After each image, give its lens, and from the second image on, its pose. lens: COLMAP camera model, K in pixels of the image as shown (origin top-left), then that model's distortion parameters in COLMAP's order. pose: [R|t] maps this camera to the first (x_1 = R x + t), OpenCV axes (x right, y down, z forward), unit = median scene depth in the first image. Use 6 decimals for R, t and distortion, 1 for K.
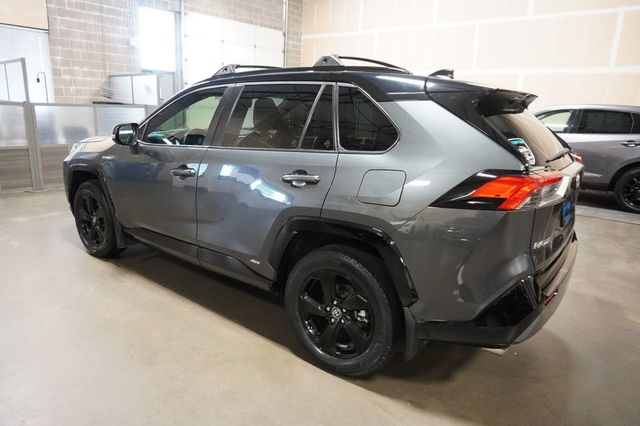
lens RADIAL K [[429.6, 0, 320.2], [0, 429.6, 214.0], [0, 0, 1]] dist [-0.040855, 0.010034]
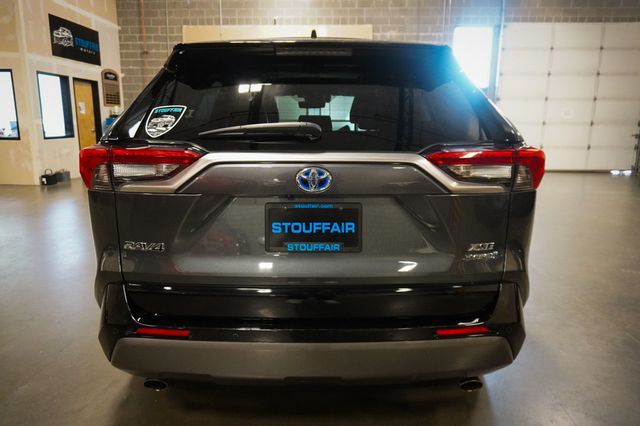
lens RADIAL K [[429.6, 0, 325.0], [0, 429.6, 214.7], [0, 0, 1]] dist [-0.040855, 0.010034]
pose [[0.561971, 0.129772, -0.816913, 0.274808], [-0.188417, 0.981736, 0.026339, -0.008401], [0.805411, 0.139119, 0.576159, 0.187163]]
